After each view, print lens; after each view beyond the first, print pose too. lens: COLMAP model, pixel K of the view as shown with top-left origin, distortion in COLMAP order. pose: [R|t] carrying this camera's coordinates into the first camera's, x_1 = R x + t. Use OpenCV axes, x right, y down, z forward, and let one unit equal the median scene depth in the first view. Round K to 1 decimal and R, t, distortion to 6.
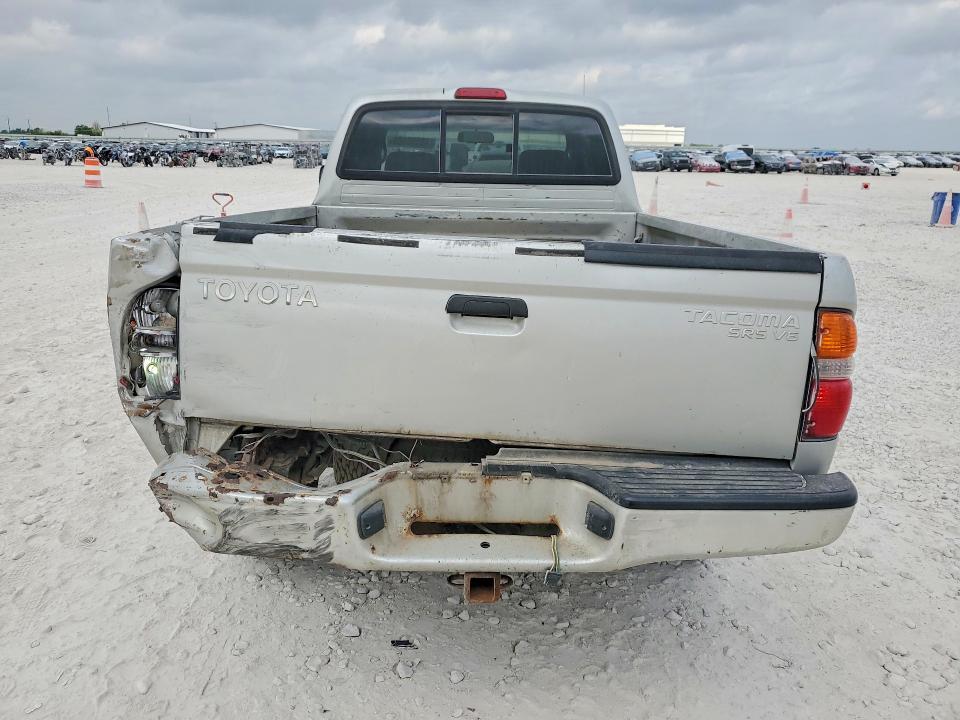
lens RADIAL K [[795.6, 0, 474.5], [0, 795.6, 360.3], [0, 0, 1]] dist [0.008749, 0.006121]
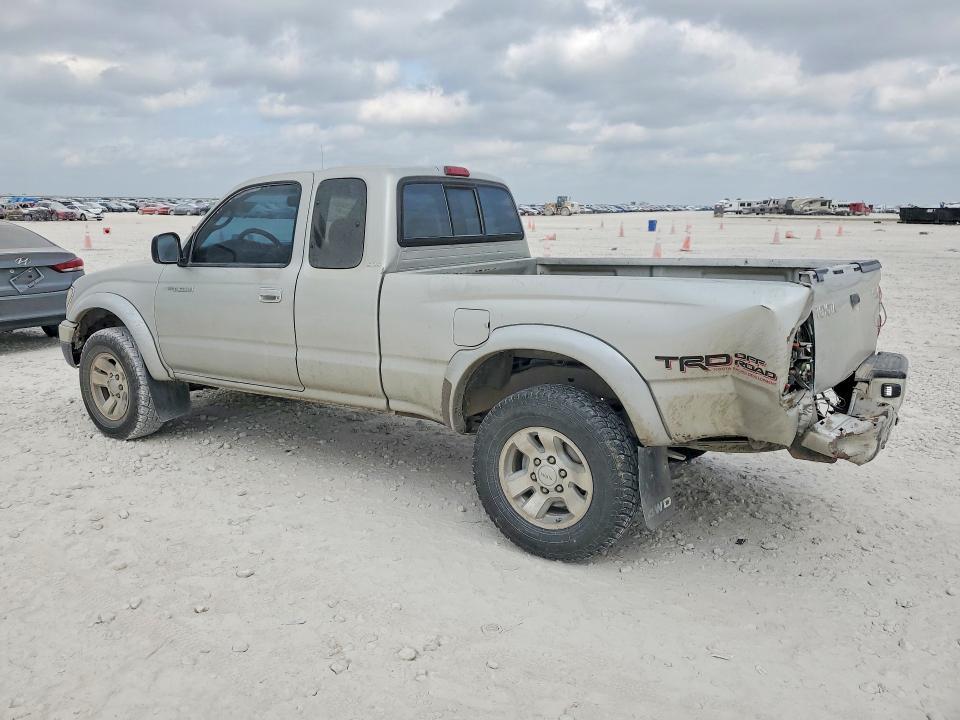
lens RADIAL K [[795.6, 0, 474.5], [0, 795.6, 360.3], [0, 0, 1]] dist [0.008749, 0.006121]
pose [[0.480104, -0.179308, 0.858690, -0.178767], [0.221076, 0.972022, 0.079367, -0.024425], [-0.848897, 0.151731, 0.506312, 0.068299]]
